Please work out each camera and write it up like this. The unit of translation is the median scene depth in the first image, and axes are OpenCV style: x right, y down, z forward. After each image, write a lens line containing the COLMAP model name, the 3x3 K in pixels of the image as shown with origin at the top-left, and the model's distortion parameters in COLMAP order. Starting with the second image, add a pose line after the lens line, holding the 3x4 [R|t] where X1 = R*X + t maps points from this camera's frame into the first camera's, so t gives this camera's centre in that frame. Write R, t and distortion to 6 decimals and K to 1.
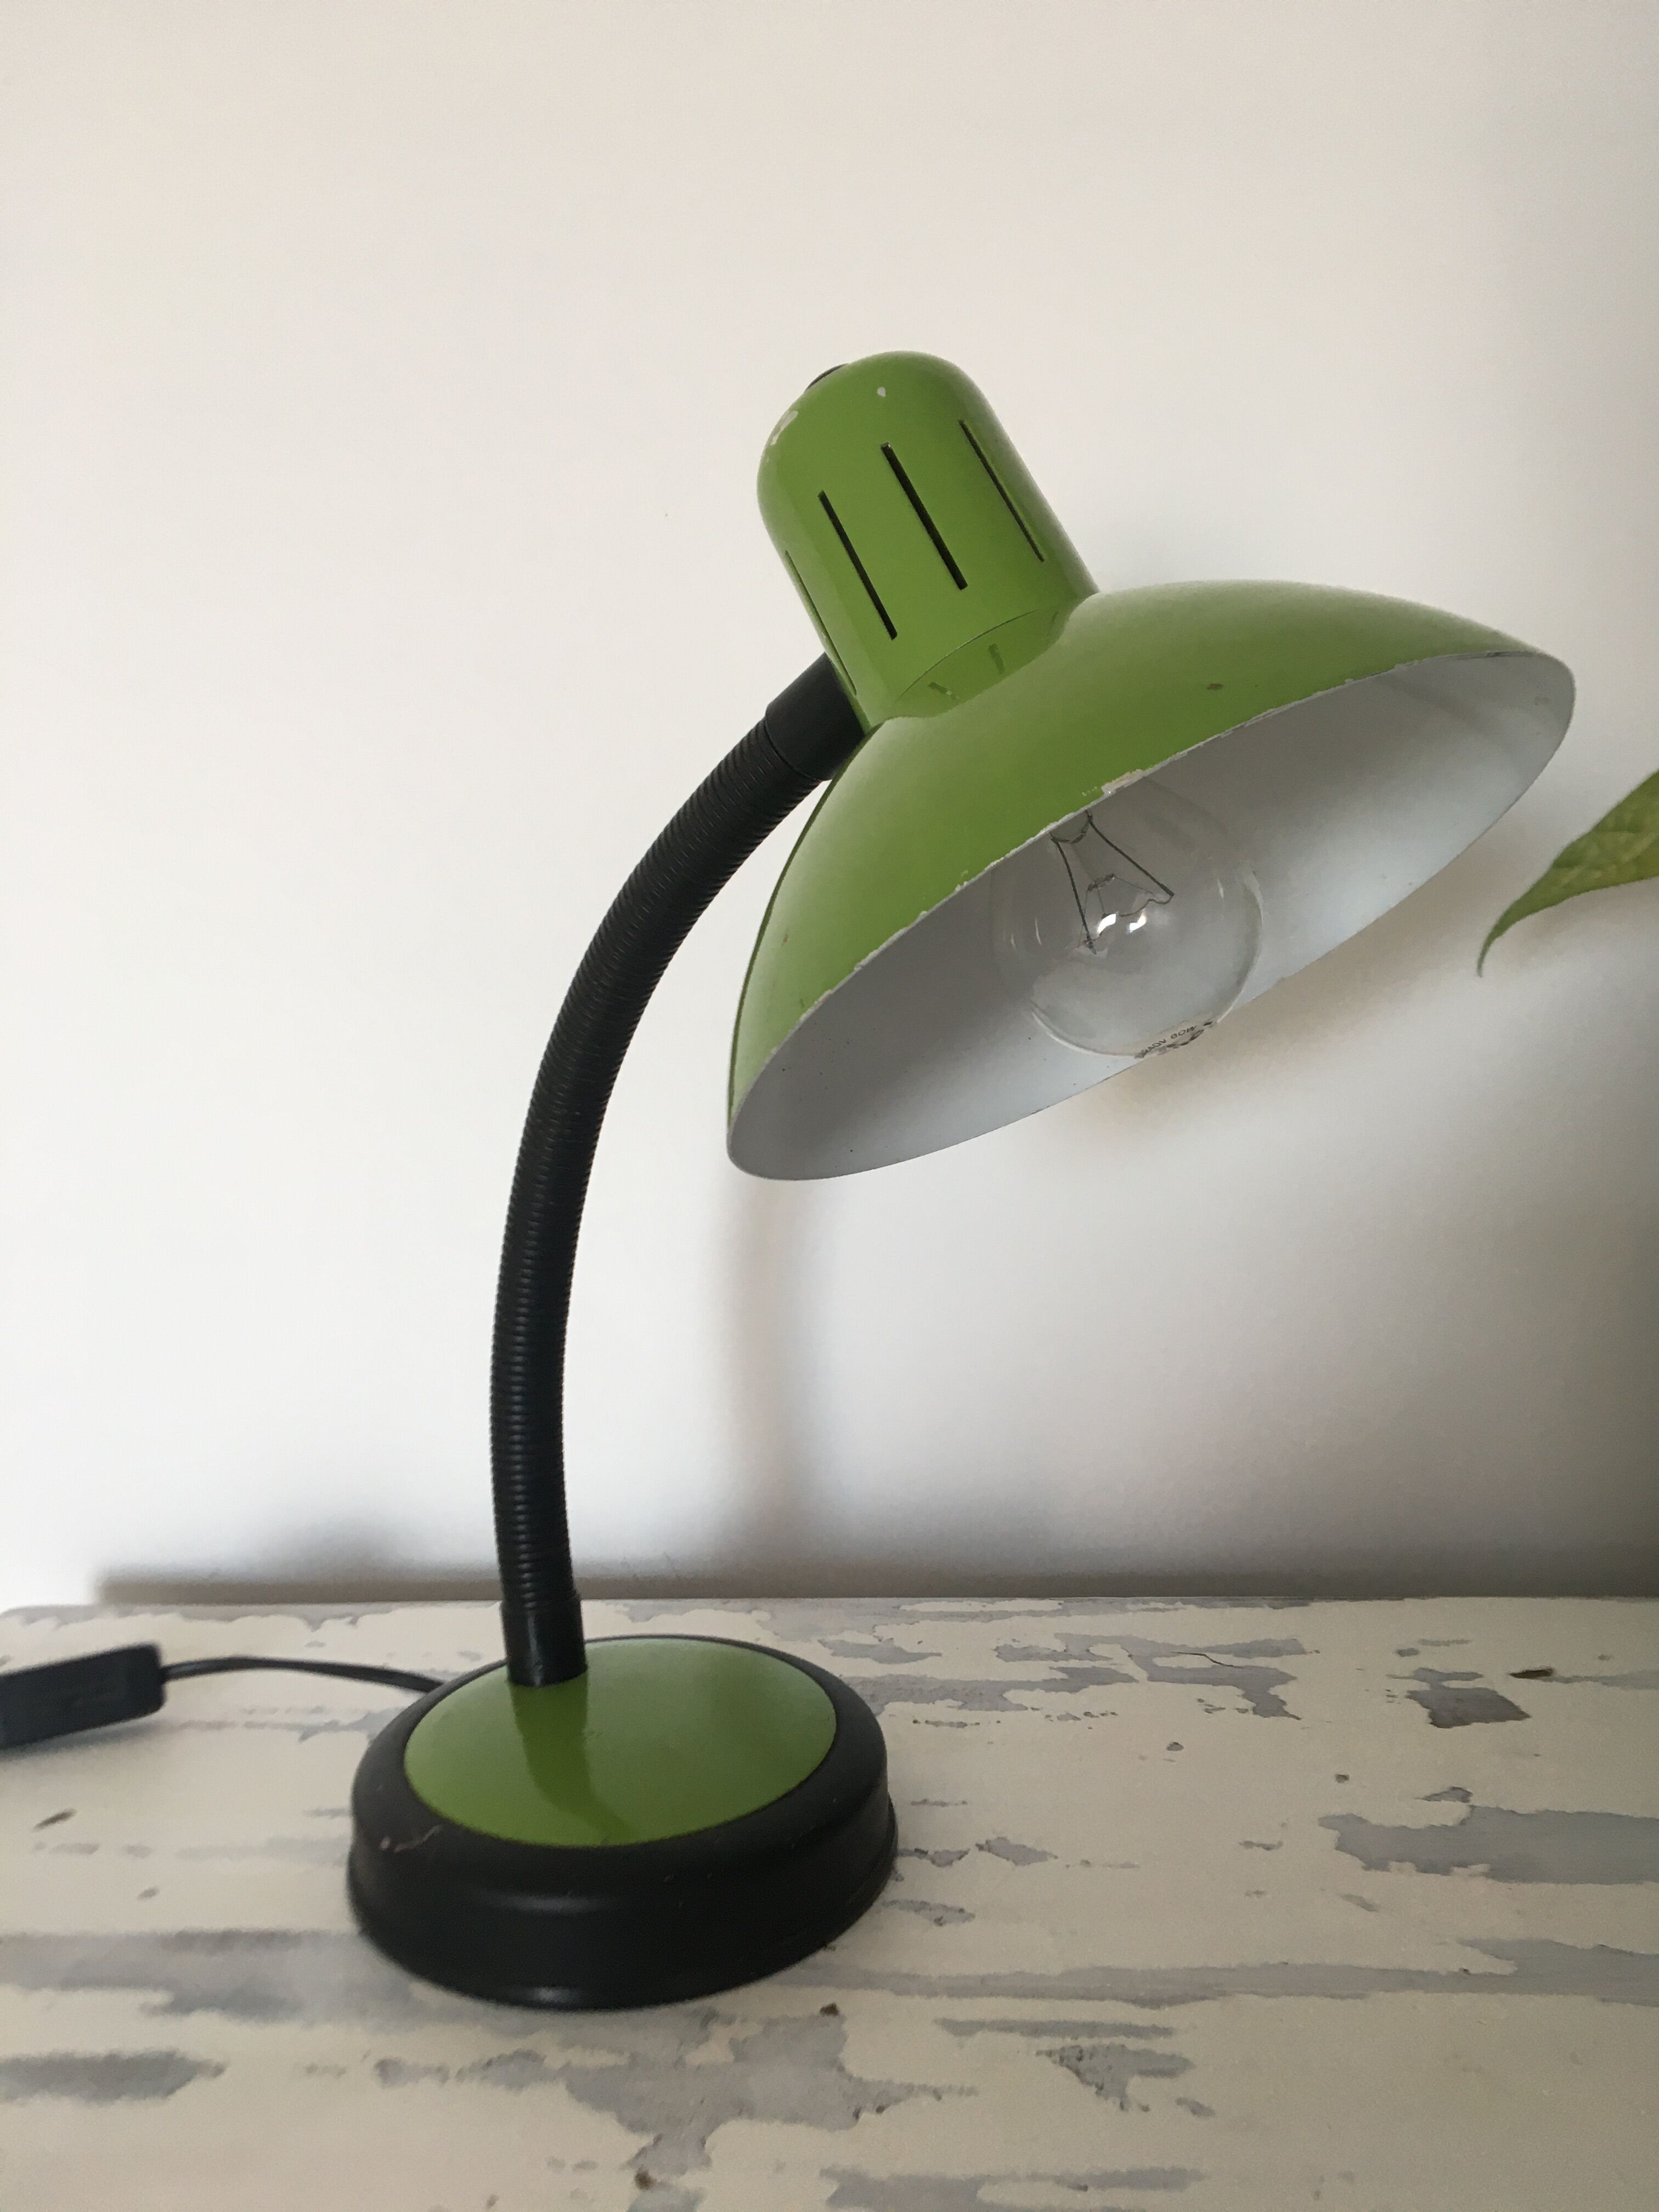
lens RADIAL K [[1884.8, 0, 816.9], [0, 1884.8, 1105.3], [0, 0, 1]] dist [0.066881, -0.143962]
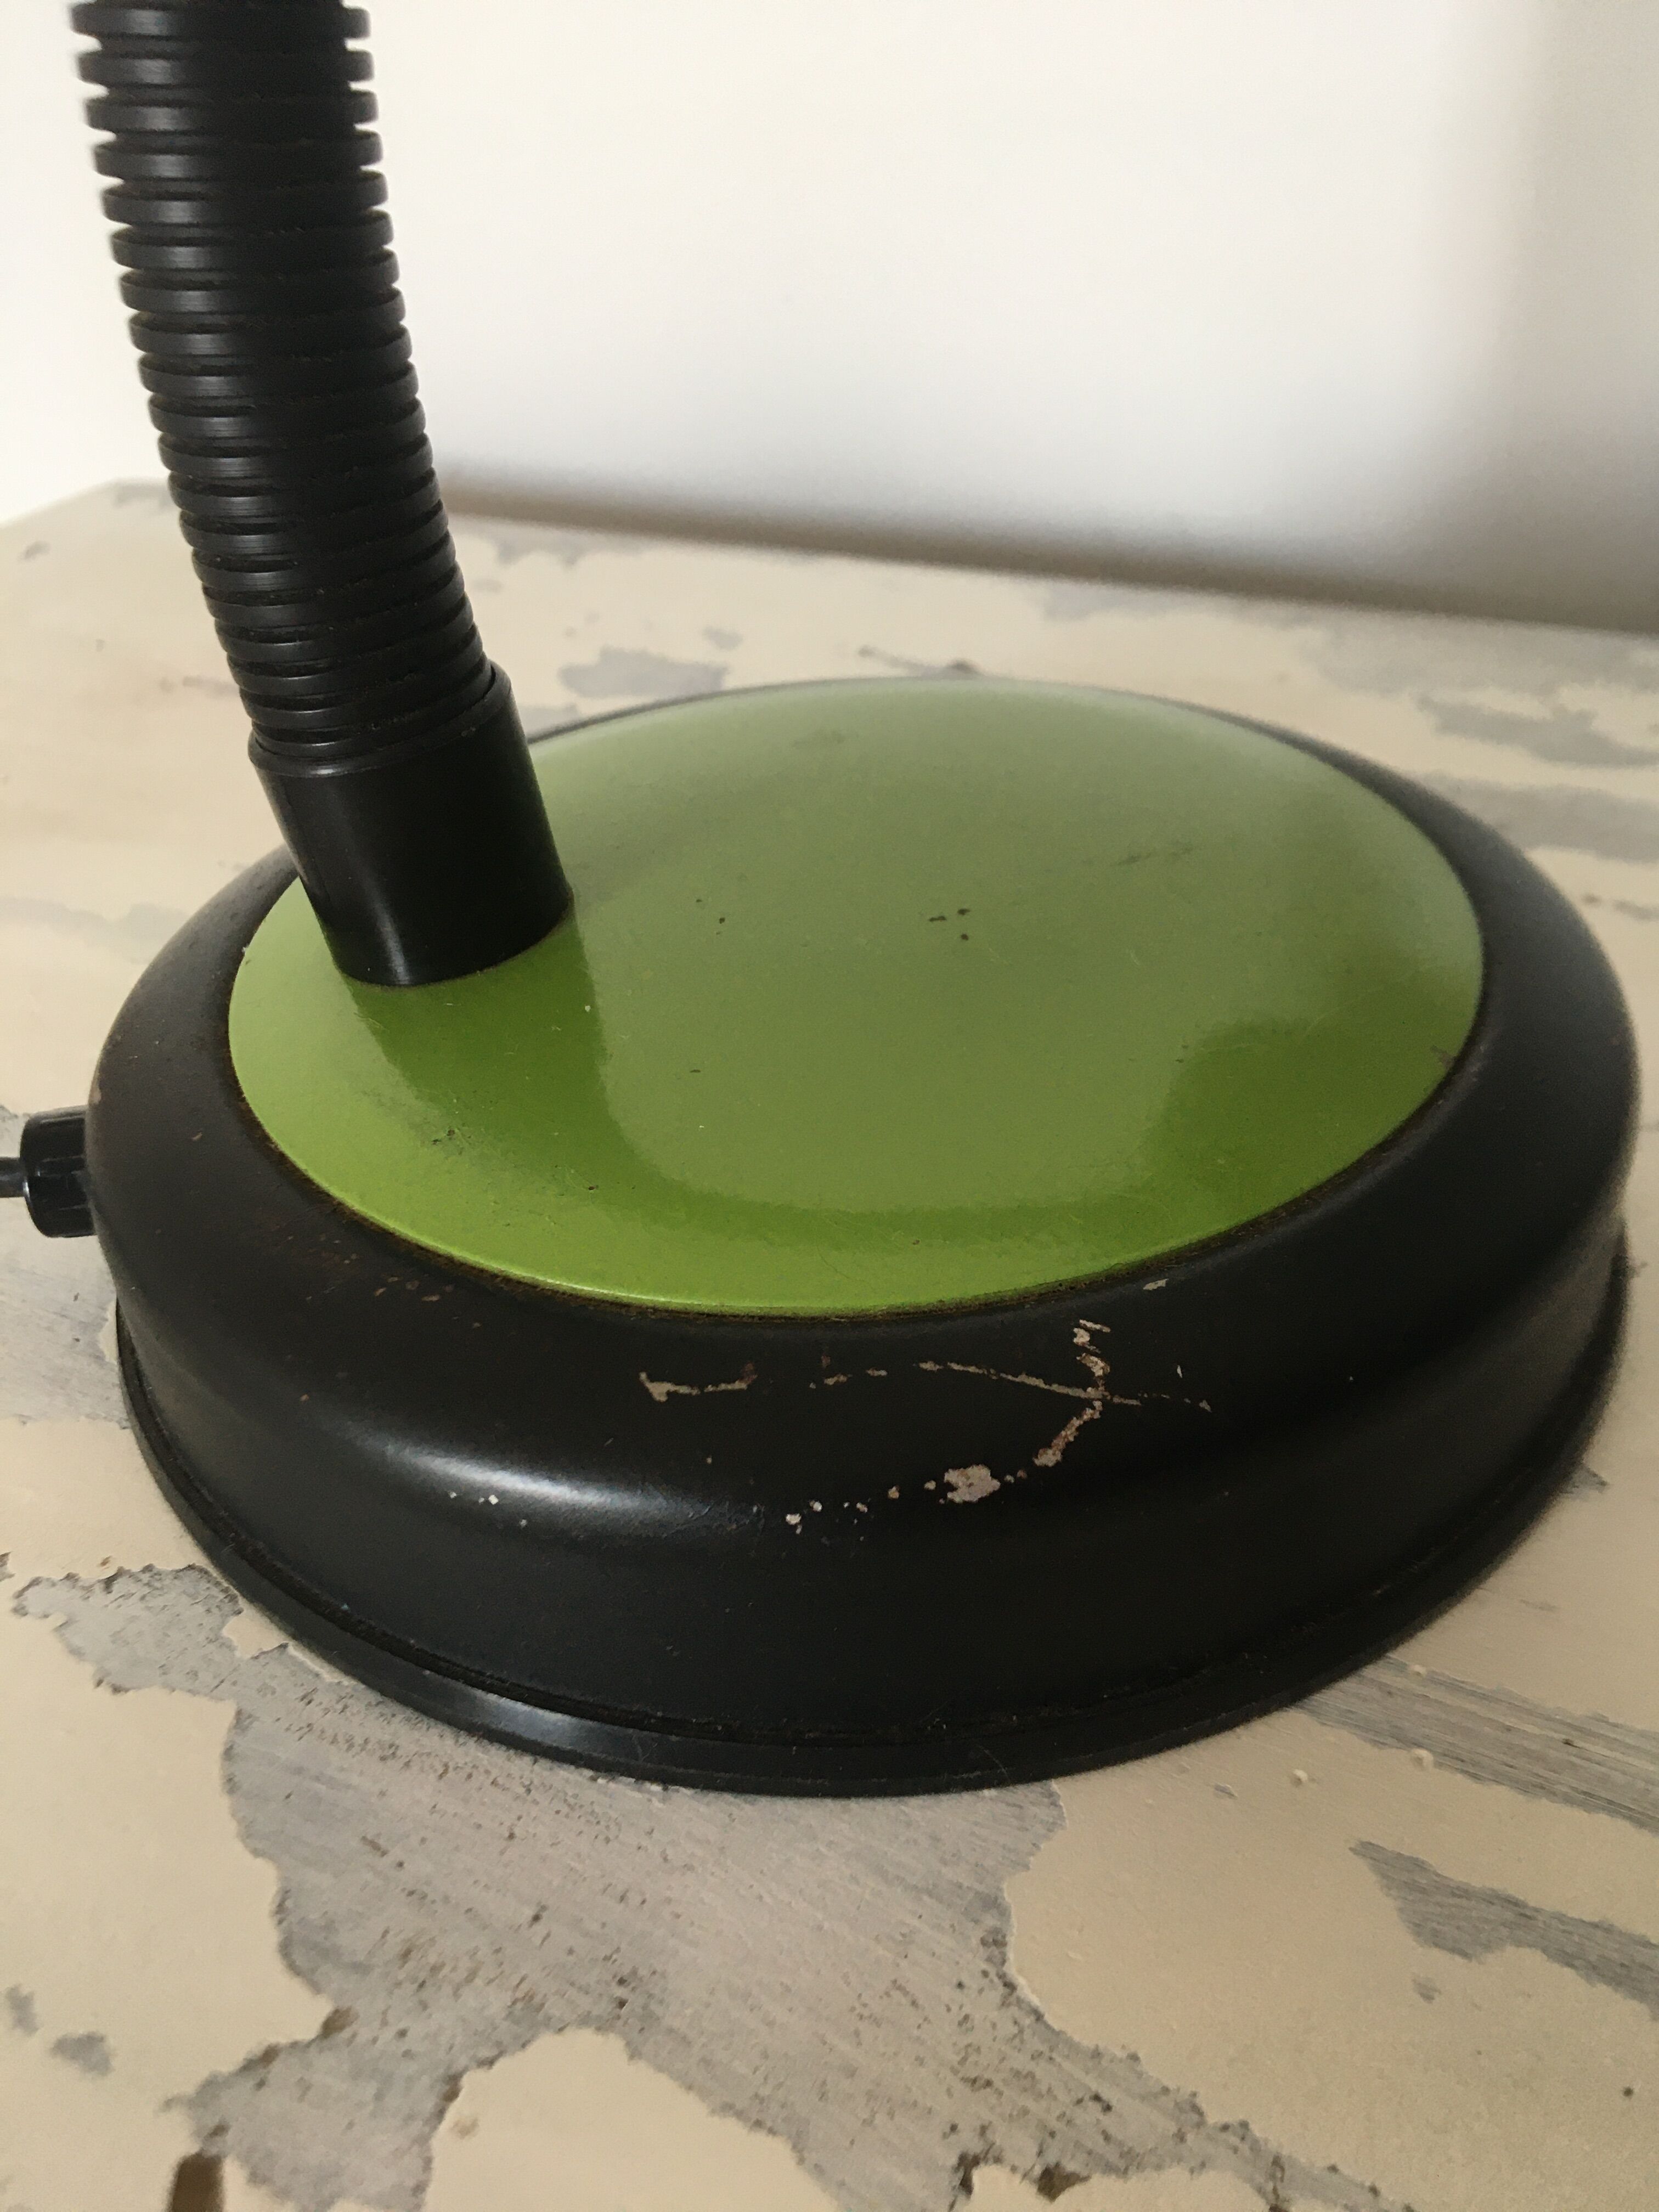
lens RADIAL K [[1884.8, 0, 816.9], [0, 1884.8, 1105.3], [0, 0, 1]] dist [0.066881, -0.143962]
pose [[0.921403, 0.201071, -0.332546, 0.044938], [-0.029992, 0.889978, 0.455017, 0.186078], [0.387449, -0.409280, 0.826059, 0.587895]]
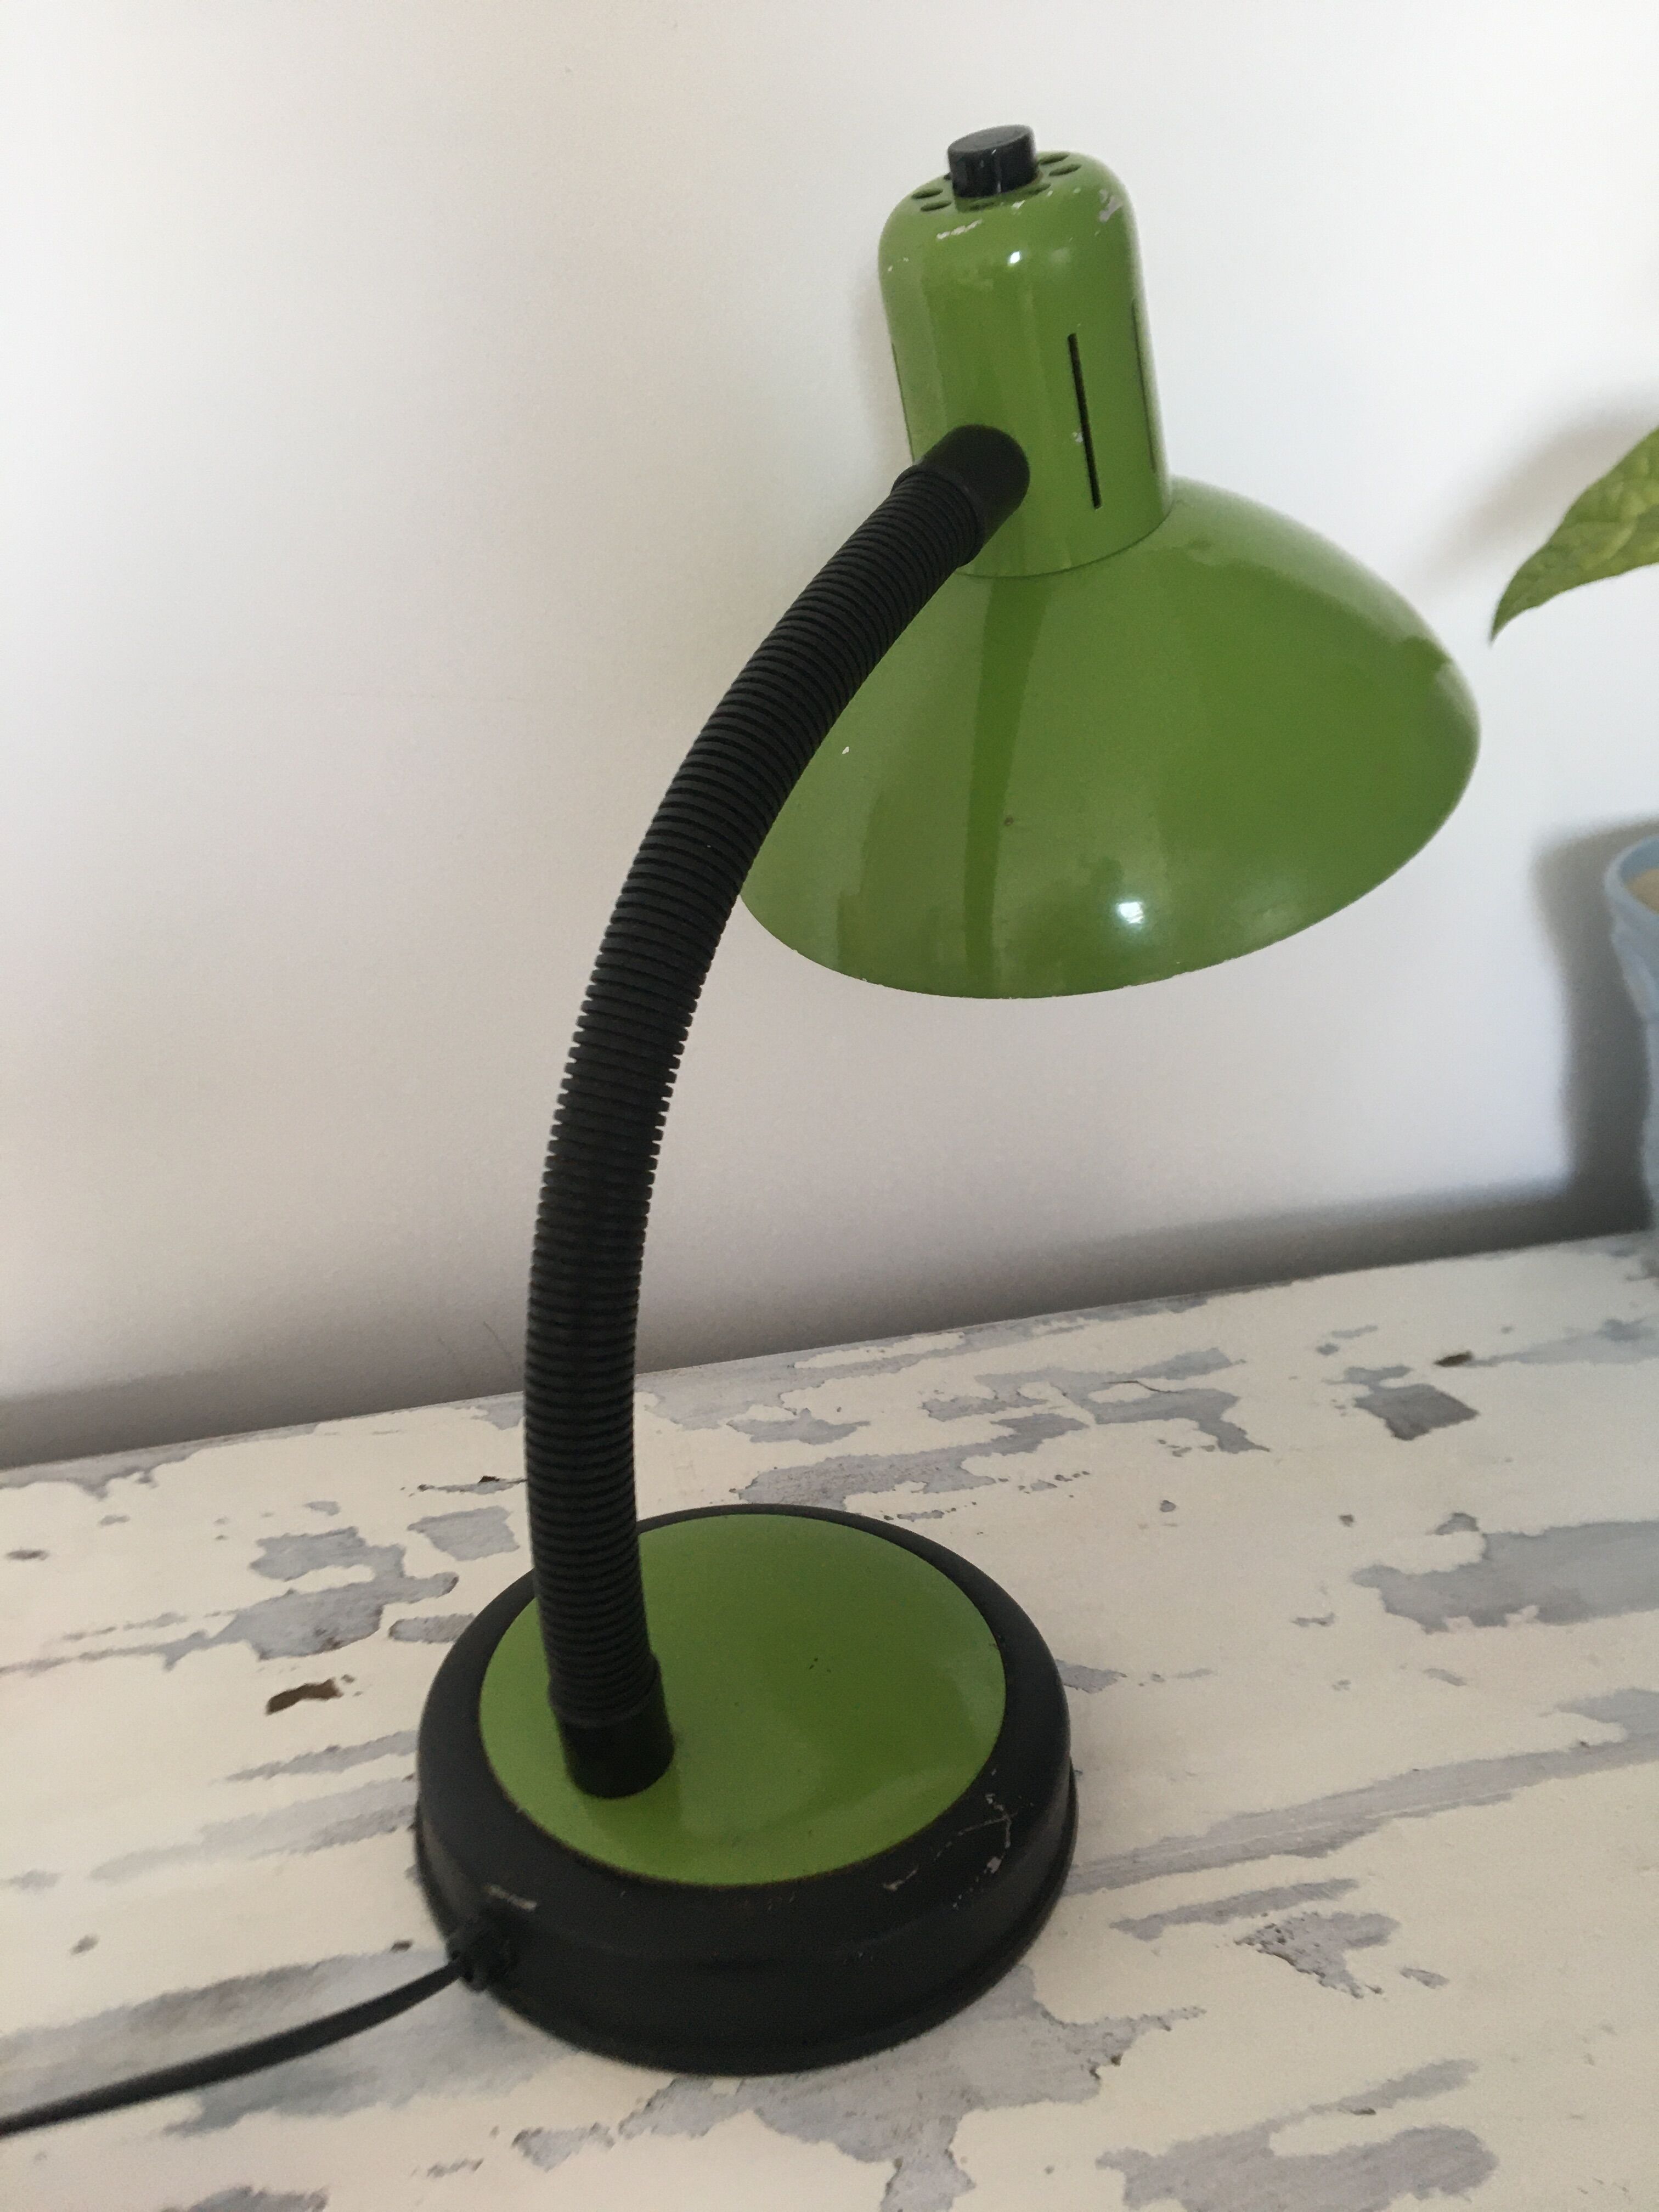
lens RADIAL K [[1884.8, 0, 816.9], [0, 1884.8, 1105.3], [0, 0, 1]] dist [0.066881, -0.143962]
pose [[0.950332, -0.104782, 0.293070, -0.225661], [0.025245, 0.964474, 0.262969, -0.101778], [-0.310213, -0.242509, 0.919216, 0.238573]]
